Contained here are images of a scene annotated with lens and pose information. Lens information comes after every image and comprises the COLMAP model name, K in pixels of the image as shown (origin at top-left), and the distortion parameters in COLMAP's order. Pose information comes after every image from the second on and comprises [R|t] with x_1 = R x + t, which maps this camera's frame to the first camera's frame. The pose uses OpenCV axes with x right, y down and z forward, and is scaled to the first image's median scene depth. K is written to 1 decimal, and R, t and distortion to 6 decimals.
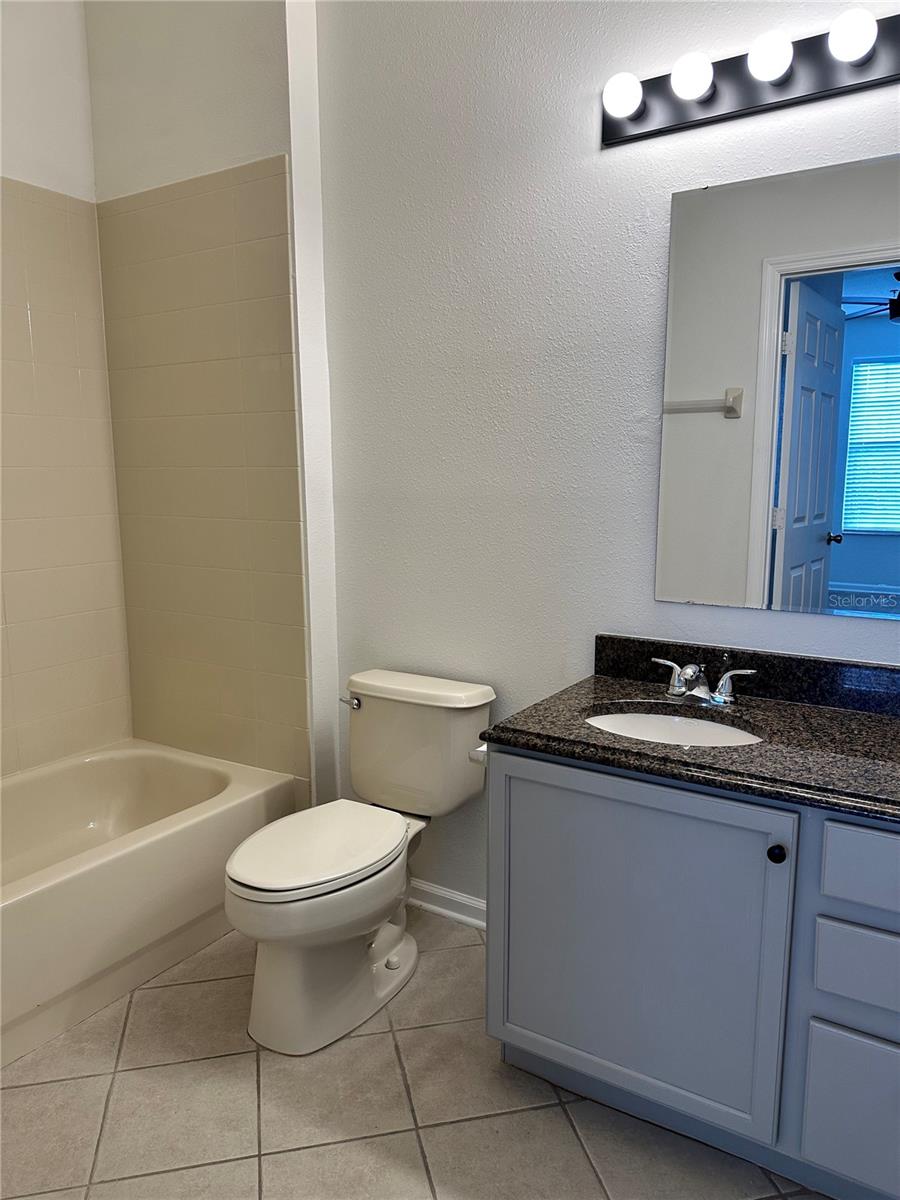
lens RADIAL K [[862.4, 0, 448.2], [0, 862.4, 597.3], [0, 0, 1]] dist [0.090365, -0.088609]
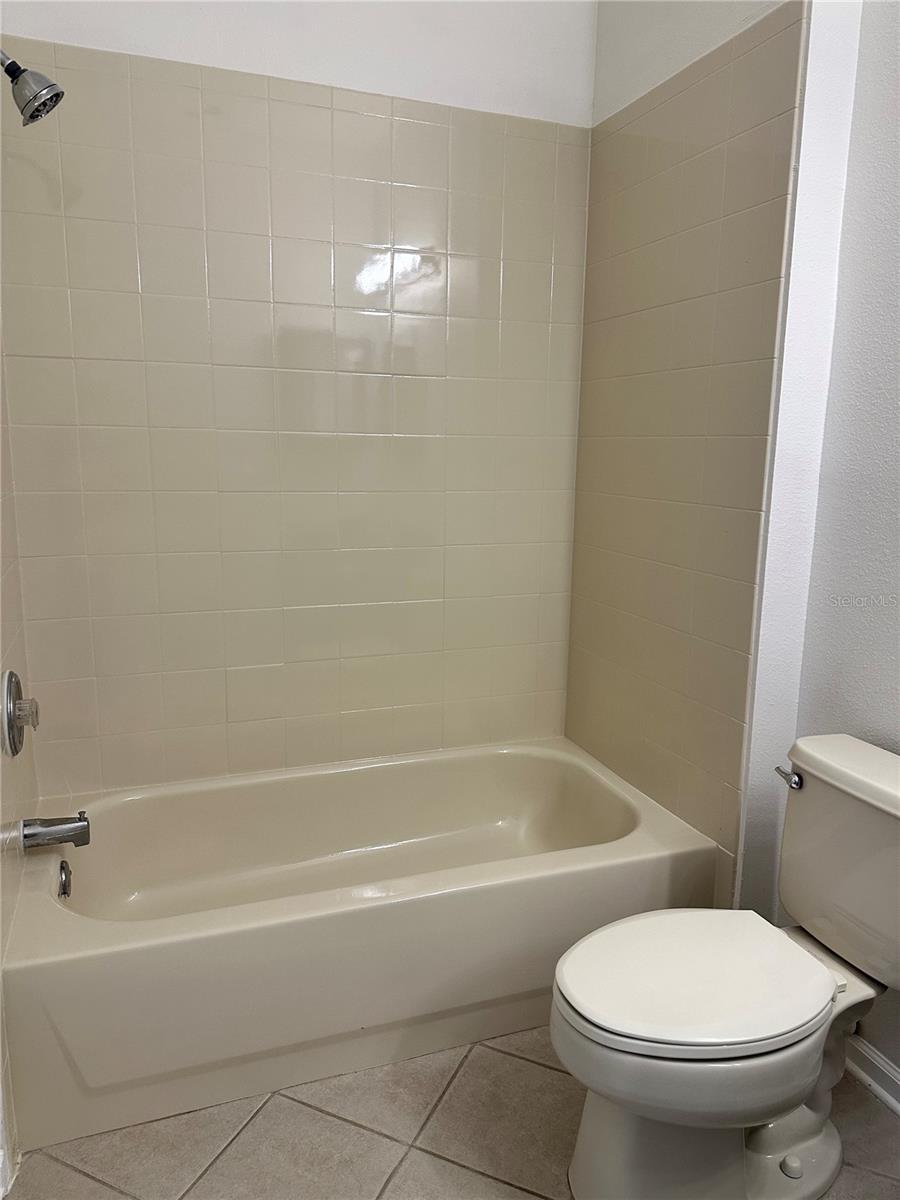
lens RADIAL K [[862.9, 0, 449.2], [0, 862.9, 589.6], [0, 0, 1]] dist [0.000588, -0.010420]
pose [[0.793493, 0.128968, -0.594758, 0.062713], [-0.107539, 0.991623, 0.071551, -0.048218], [0.599003, 0.007185, 0.800715, 0.277430]]
